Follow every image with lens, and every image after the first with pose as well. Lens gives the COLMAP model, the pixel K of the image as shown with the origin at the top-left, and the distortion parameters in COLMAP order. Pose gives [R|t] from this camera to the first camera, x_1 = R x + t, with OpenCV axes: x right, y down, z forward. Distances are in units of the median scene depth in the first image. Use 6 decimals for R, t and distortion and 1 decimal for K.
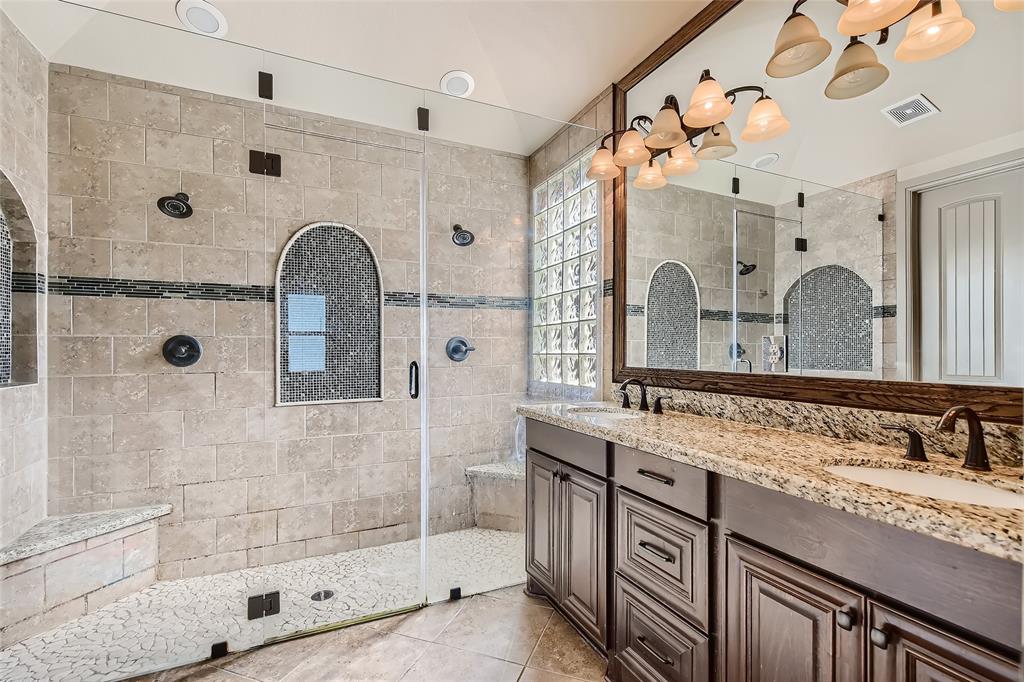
lens RADIAL K [[470.3, 0, 521.8], [0, 470.3, 349.0], [0, 0, 1]] dist [0.010204, -0.001885]
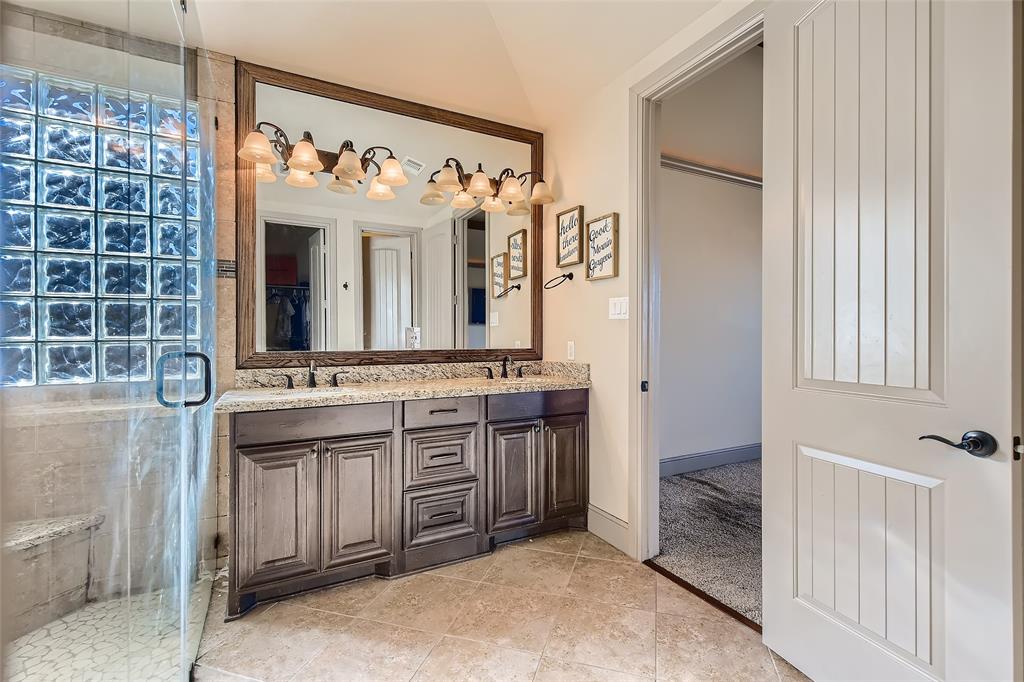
lens RADIAL K [[470.3, 0, 513.5], [0, 470.3, 339.0], [0, 0, 1]] dist [0.010204, -0.001885]
pose [[-0.062112, -0.003012, 0.998065, -1.563702], [0.000496, 0.999995, 0.003049, 0.012497], [-0.998069, 0.000685, -0.062110, 0.966042]]
